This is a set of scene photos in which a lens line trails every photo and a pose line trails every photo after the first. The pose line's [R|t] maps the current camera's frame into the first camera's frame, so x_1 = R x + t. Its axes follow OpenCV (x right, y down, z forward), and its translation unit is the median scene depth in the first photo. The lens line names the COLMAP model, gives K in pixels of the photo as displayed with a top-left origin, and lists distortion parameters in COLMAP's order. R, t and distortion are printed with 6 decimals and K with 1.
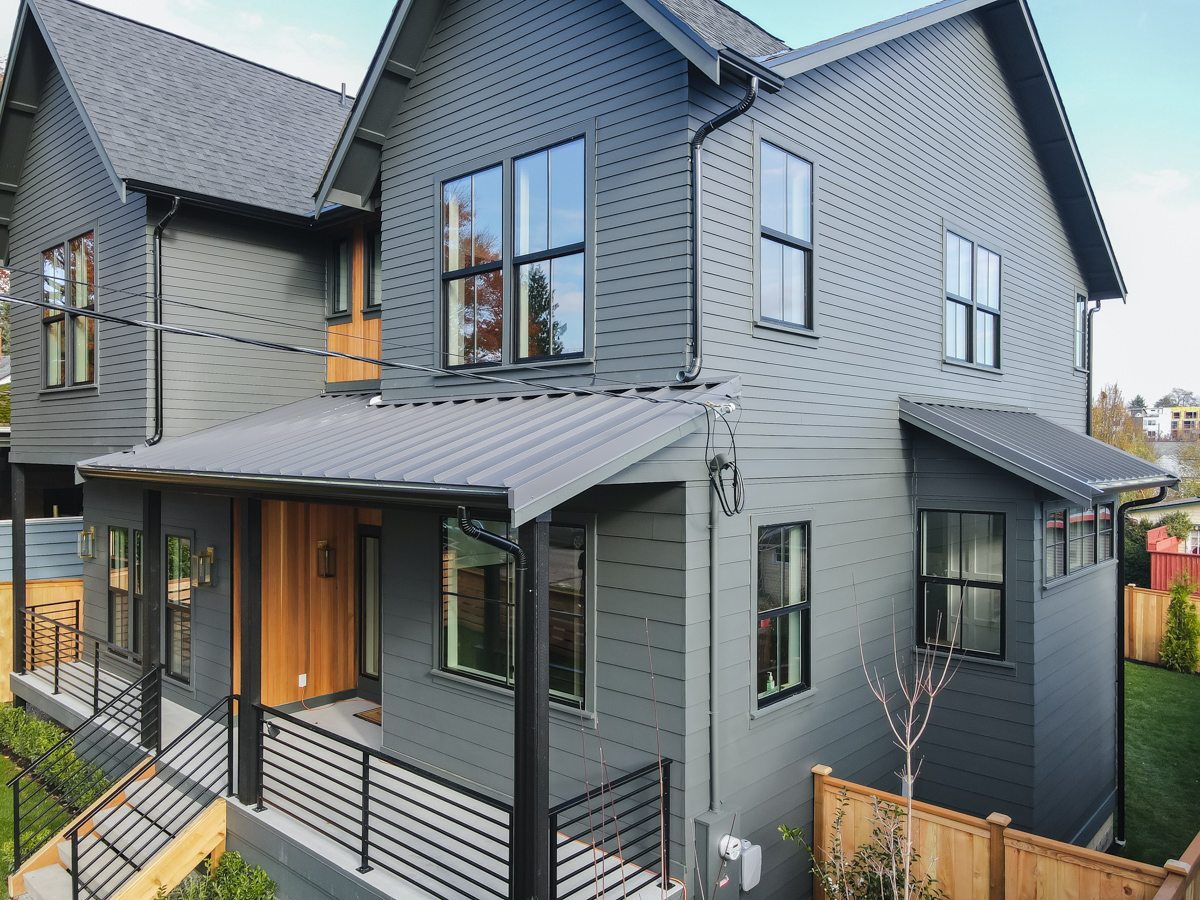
lens RADIAL K [[890.1, 0, 602.9], [0, 890.1, 455.6], [0, 0, 1]] dist [0.012971, -0.007820]
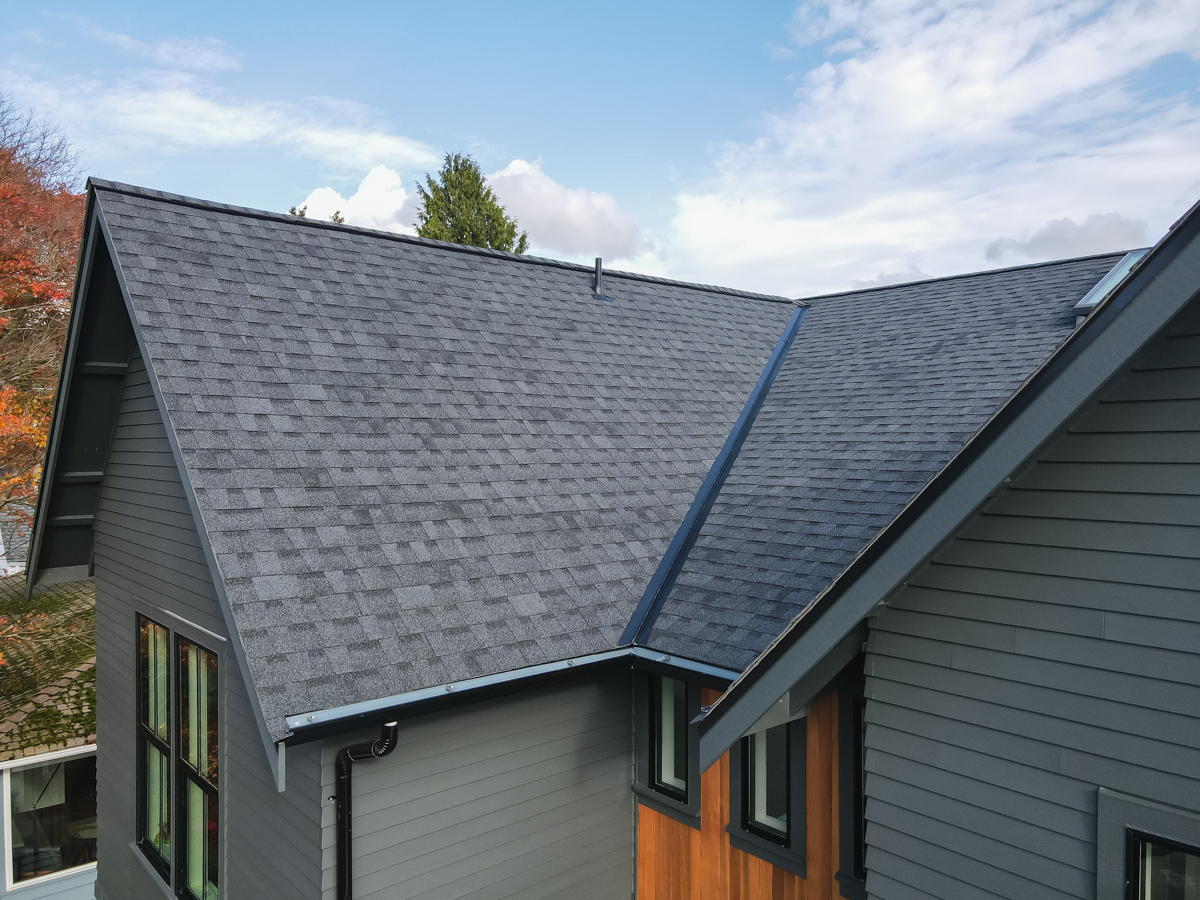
lens RADIAL K [[890.1, 0, 577.9], [0, 890.1, 449.8], [0, 0, 1]] dist [0.012971, -0.007820]
pose [[0.989992, -0.002588, -0.141098, -0.260740], [0.004139, 0.999934, 0.010703, -0.347365], [0.141061, -0.011180, 0.989938, 0.467912]]
